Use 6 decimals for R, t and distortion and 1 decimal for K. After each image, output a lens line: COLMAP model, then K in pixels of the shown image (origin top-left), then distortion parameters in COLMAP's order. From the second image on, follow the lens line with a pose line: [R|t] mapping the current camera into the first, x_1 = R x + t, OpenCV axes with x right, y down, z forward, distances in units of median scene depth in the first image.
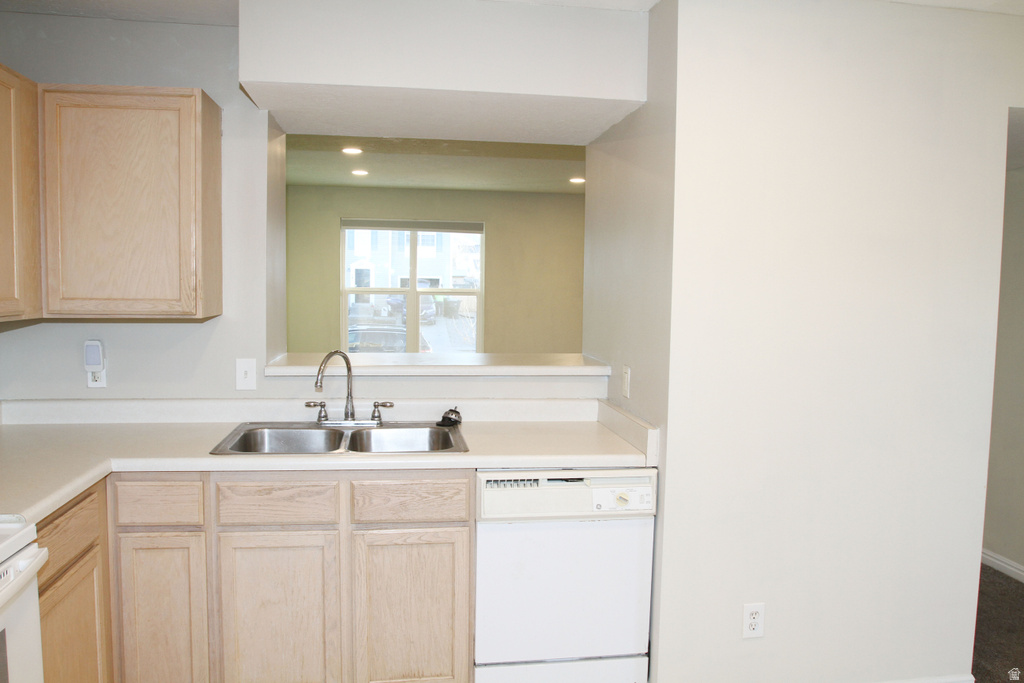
lens RADIAL K [[757.9, 0, 509.7], [0, 757.9, 336.7], [0, 0, 1]] dist [-0.090156, 0.050873]
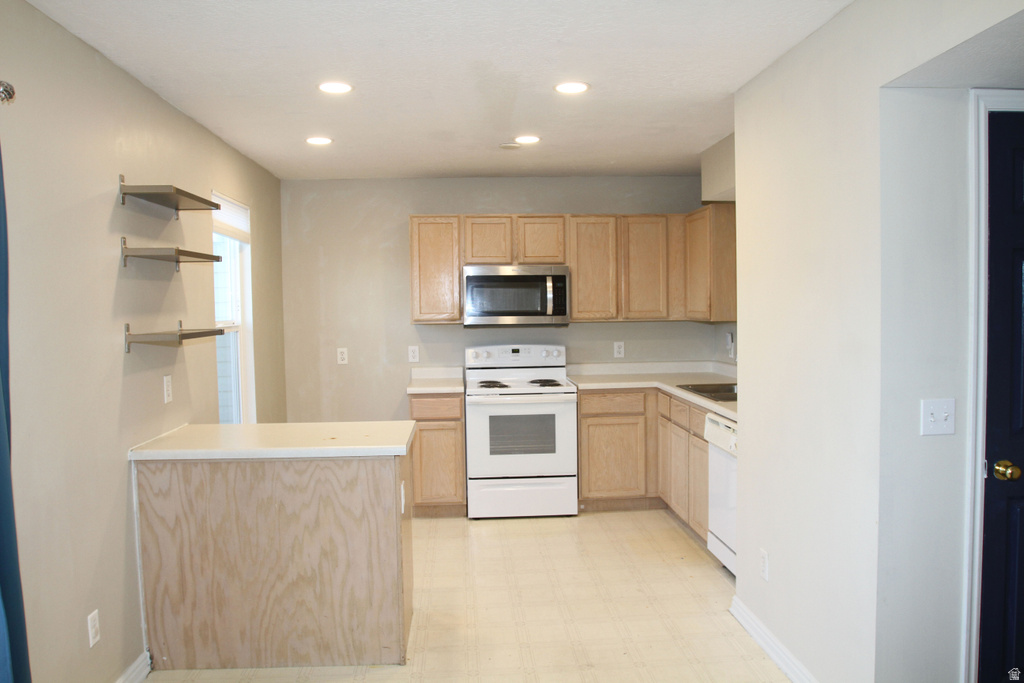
lens RADIAL K [[757.9, 0, 507.0], [0, 757.9, 343.7], [0, 0, 1]] dist [-0.090156, 0.050873]
pose [[-0.088335, 0.036949, -0.995405, 1.662550], [-0.053139, 0.997714, 0.041751, -0.021463], [0.994672, 0.056583, -0.086170, 0.676963]]
